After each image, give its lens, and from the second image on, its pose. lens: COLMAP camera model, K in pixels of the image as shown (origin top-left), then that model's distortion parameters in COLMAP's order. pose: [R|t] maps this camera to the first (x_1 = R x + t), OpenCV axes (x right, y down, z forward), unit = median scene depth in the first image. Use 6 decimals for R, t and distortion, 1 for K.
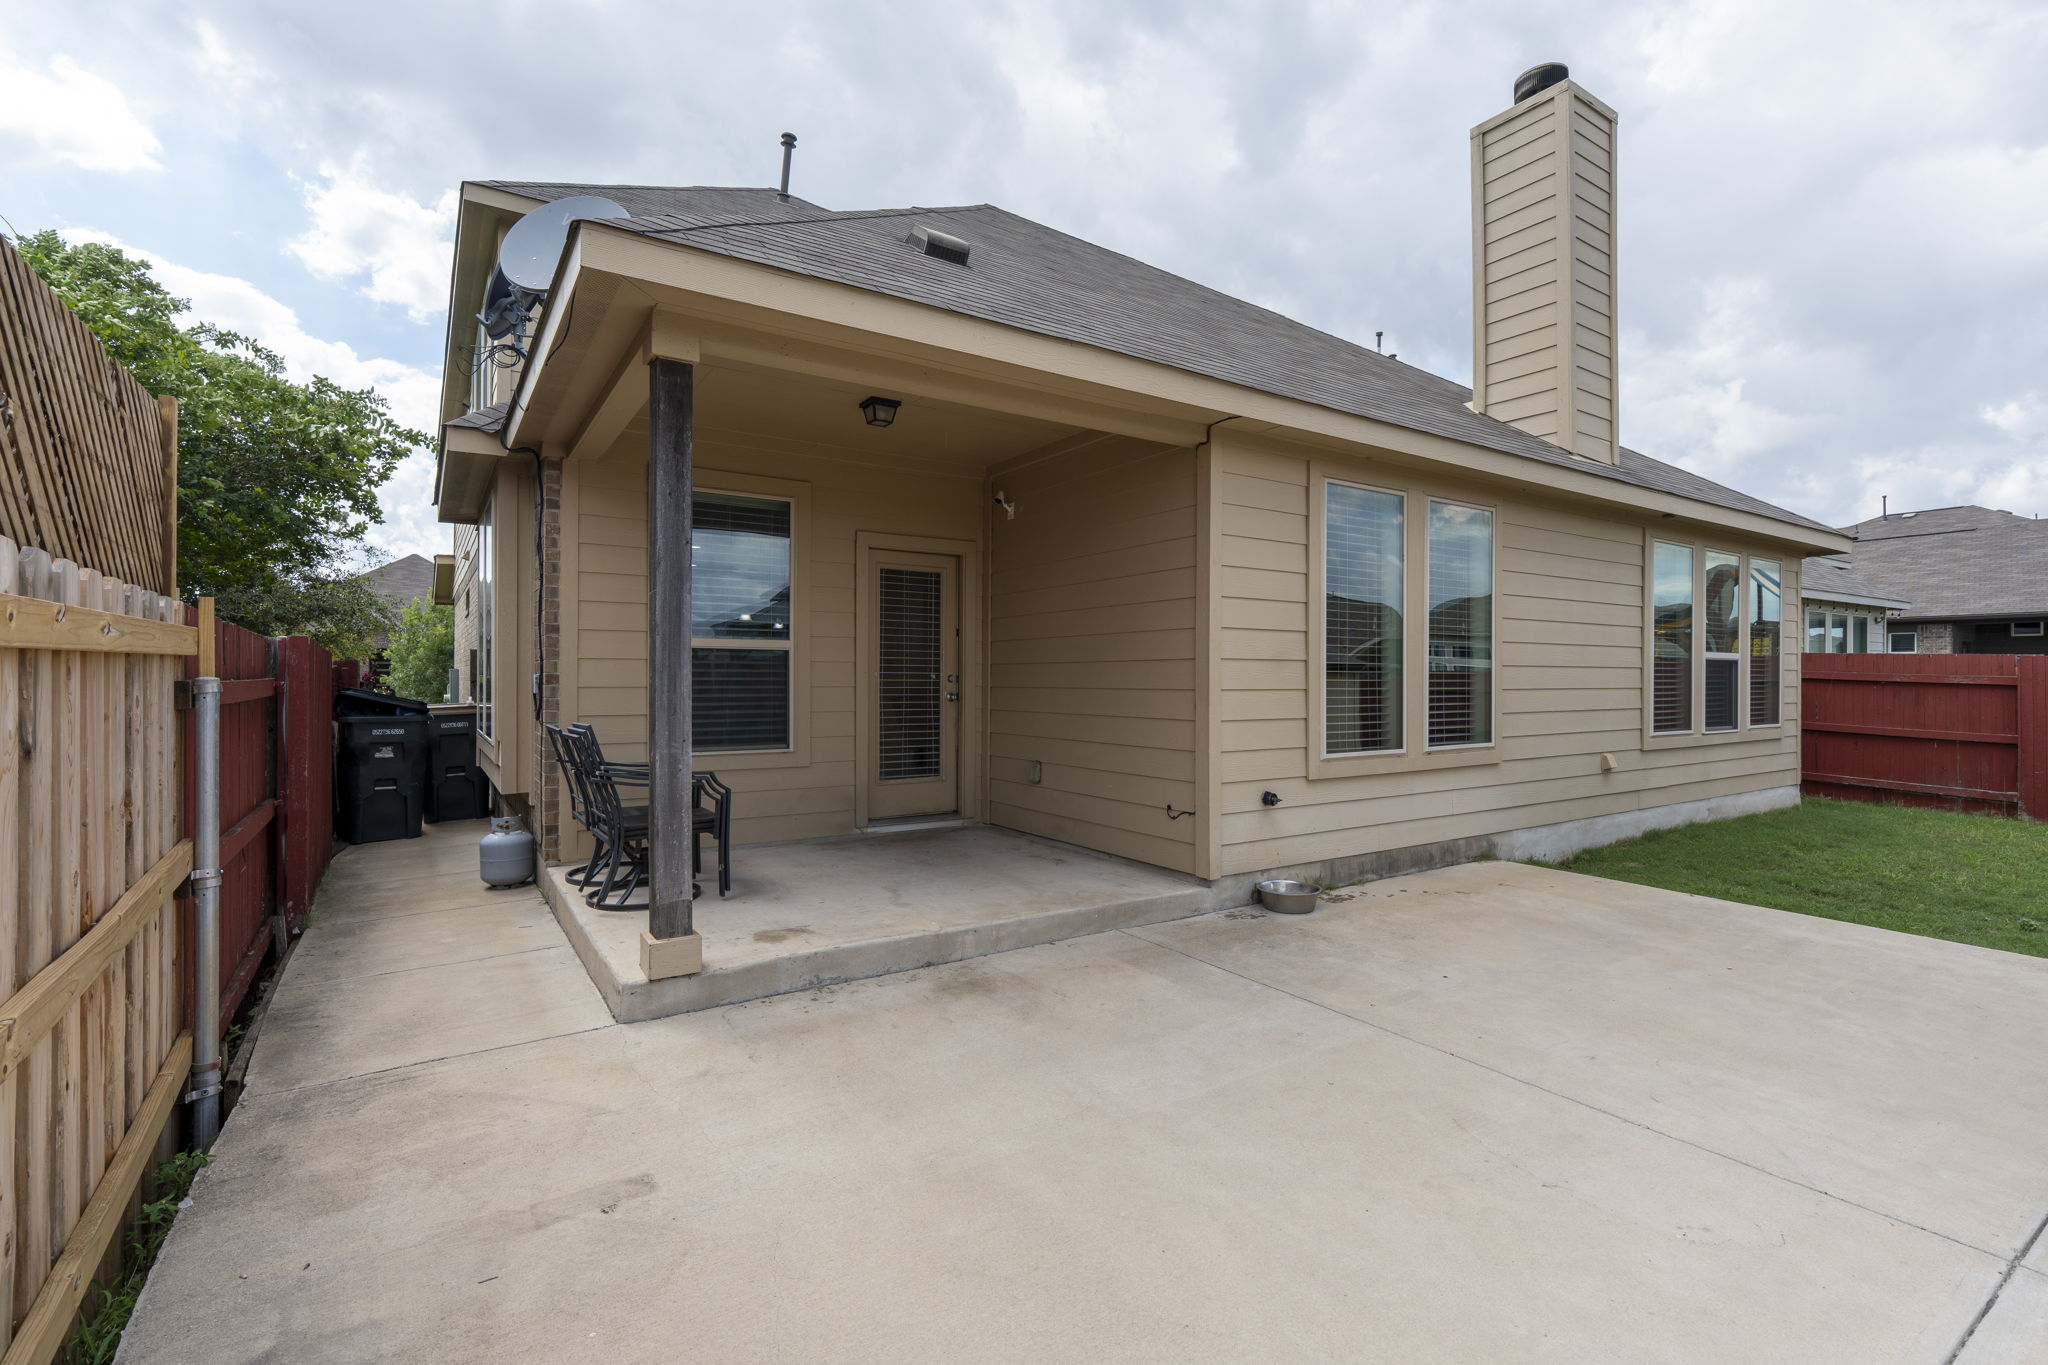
lens RADIAL K [[938.3, 0, 1035.6], [0, 938.3, 673.9], [0, 0, 1]] dist [-0.002558, 0.000041]
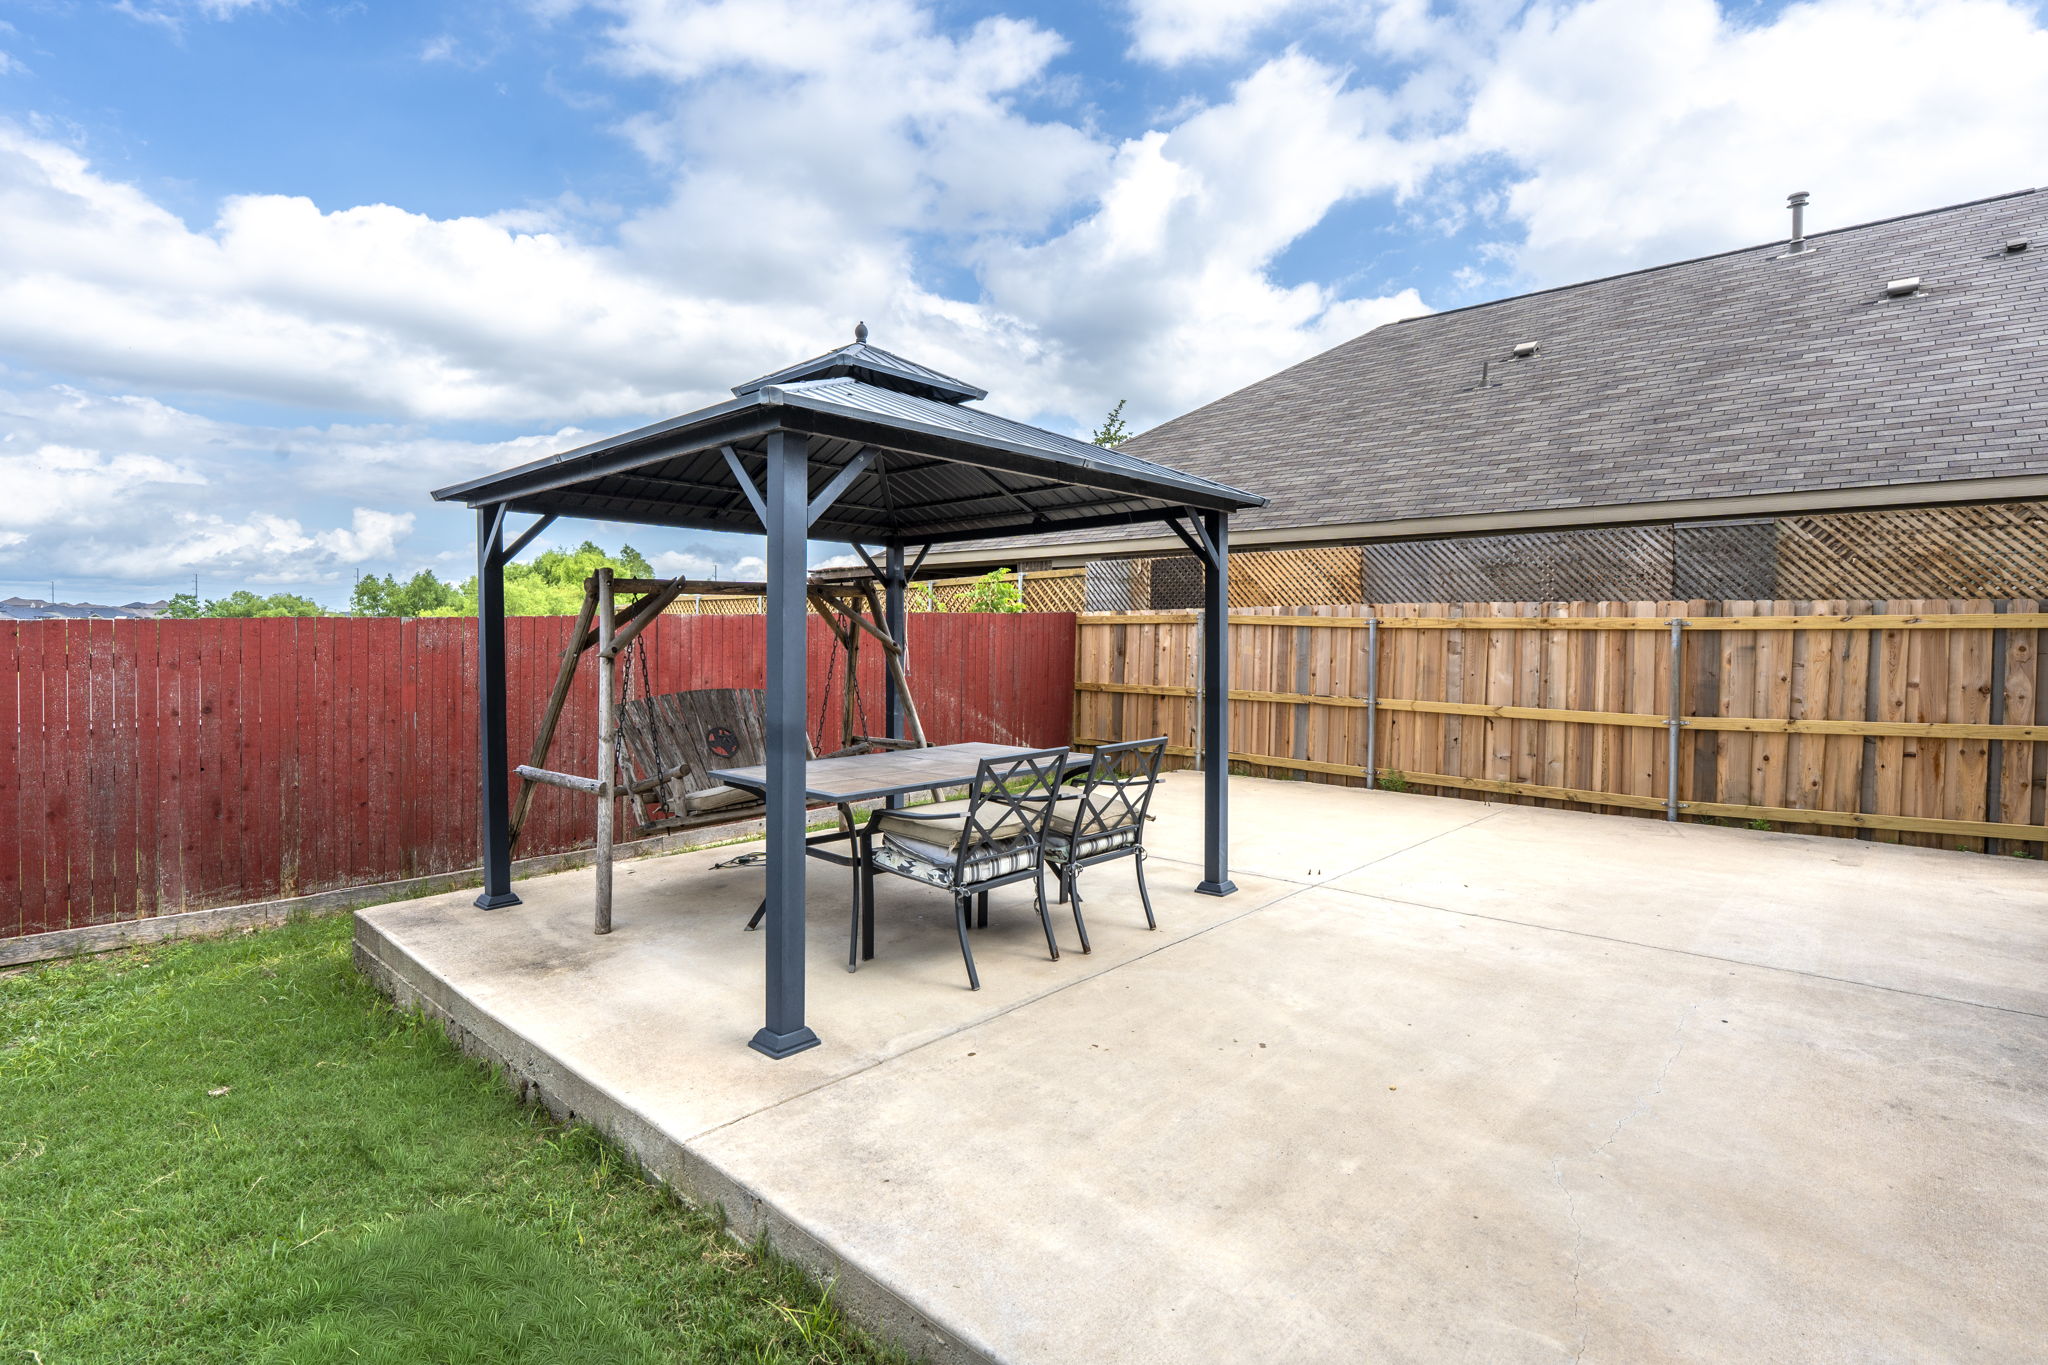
lens RADIAL K [[949.0, 0, 1057.9], [0, 949.0, 671.5], [0, 0, 1]] dist [-0.003464, 0.005385]
pose [[-0.971682, -0.005156, -0.236238, 1.056921], [-0.014067, 0.999251, 0.036053, 0.012964], [0.235875, 0.038355, -0.971026, 1.477734]]
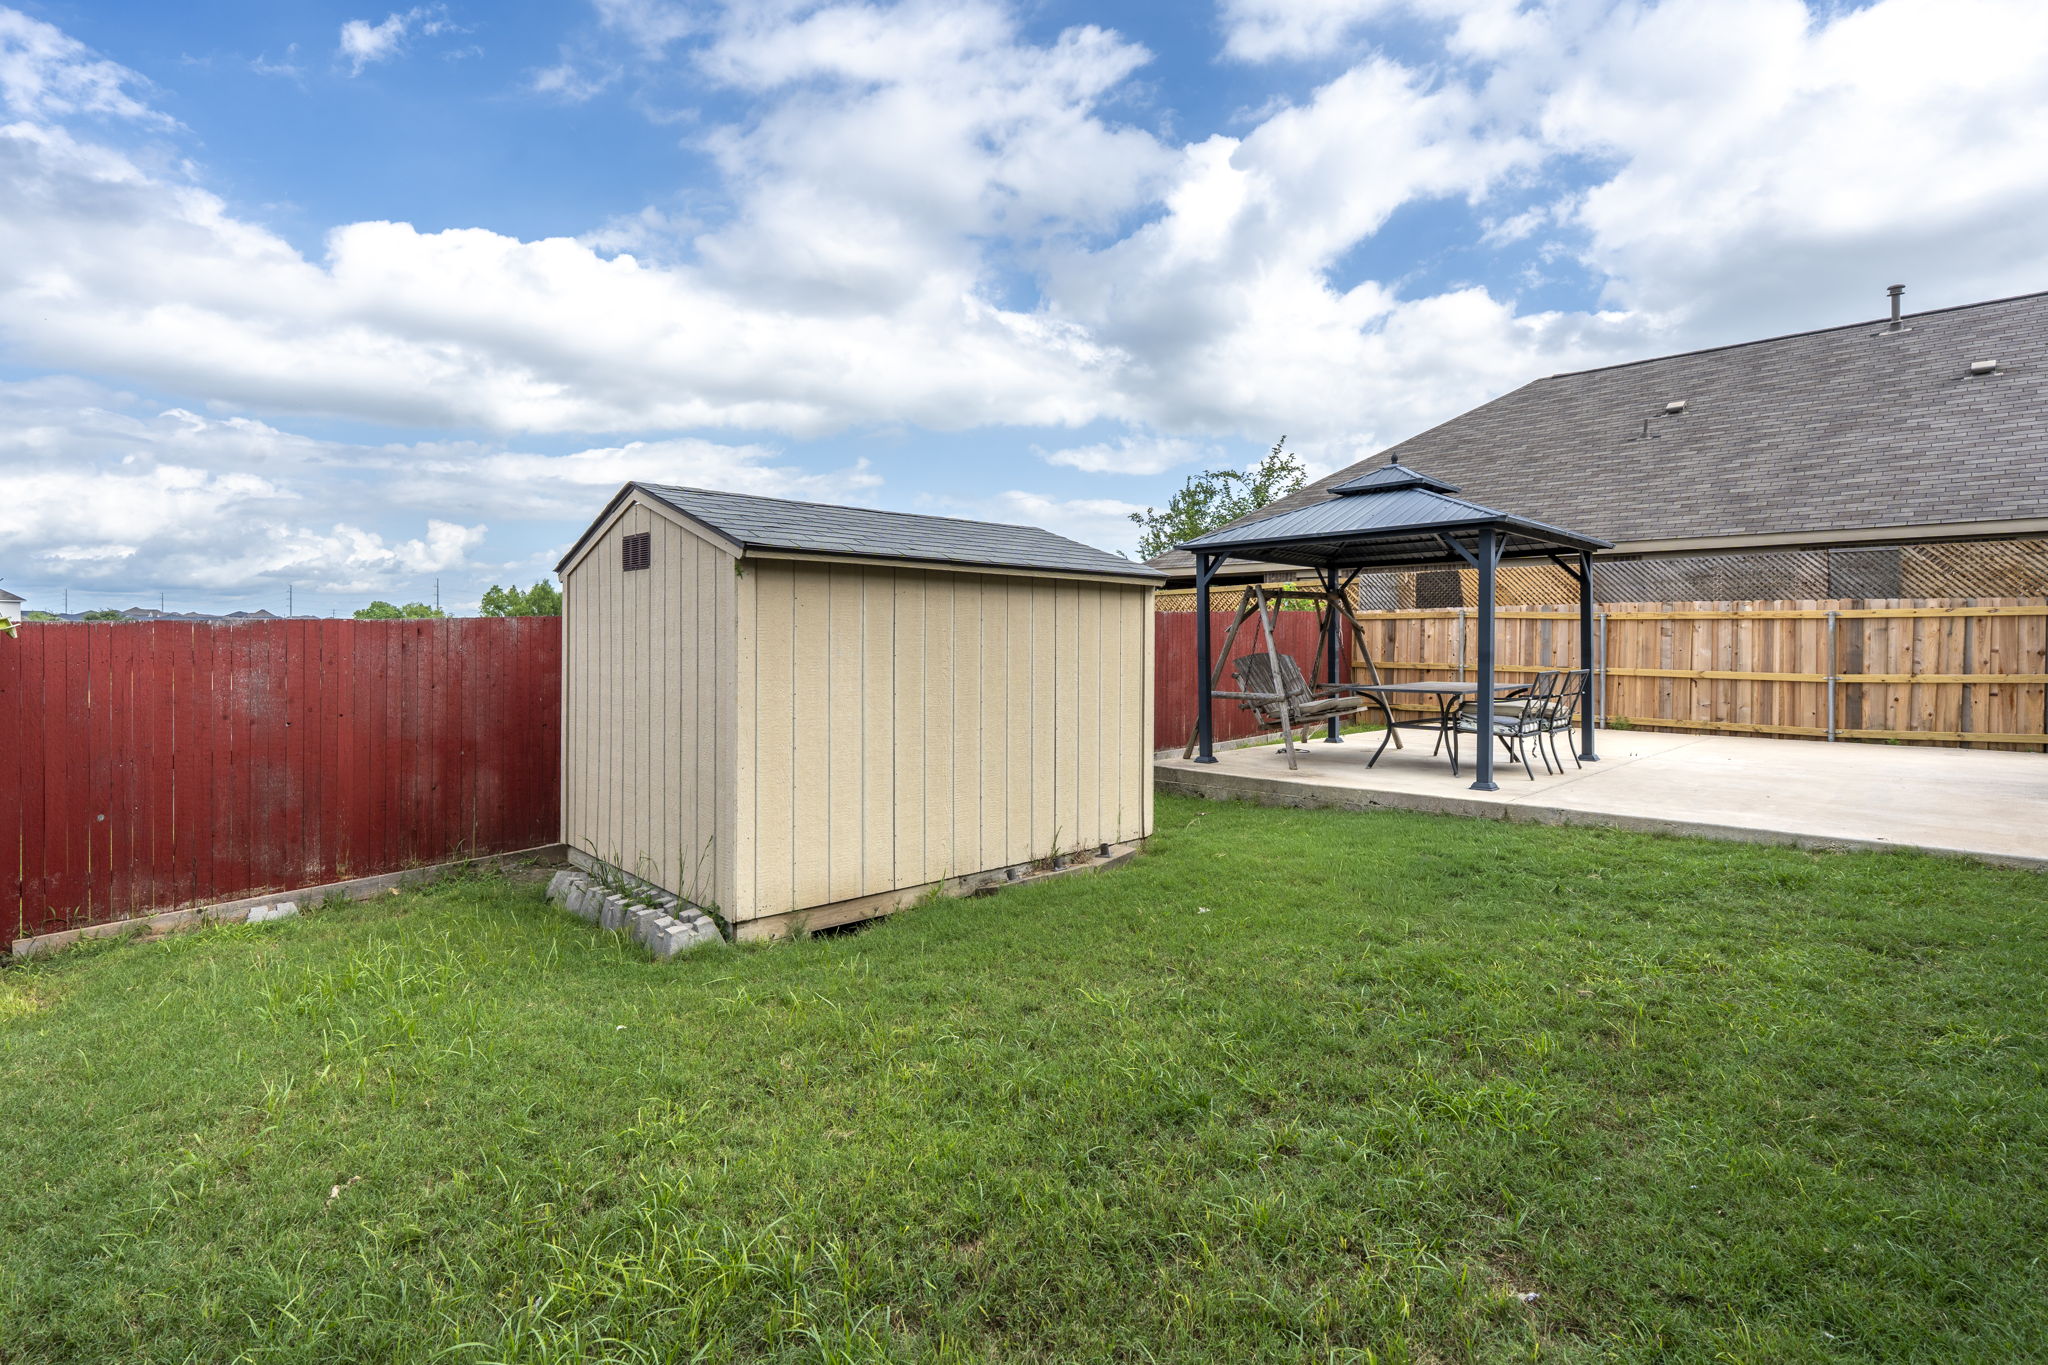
lens RADIAL K [[949.0, 0, 1041.1], [0, 949.0, 651.2], [0, 0, 1]] dist [-0.003464, 0.005385]
pose [[-0.984482, -0.008127, -0.175296, 2.126053], [-0.010298, 0.999881, 0.011482, 0.064232], [0.175182, 0.013109, -0.984449, 2.242867]]
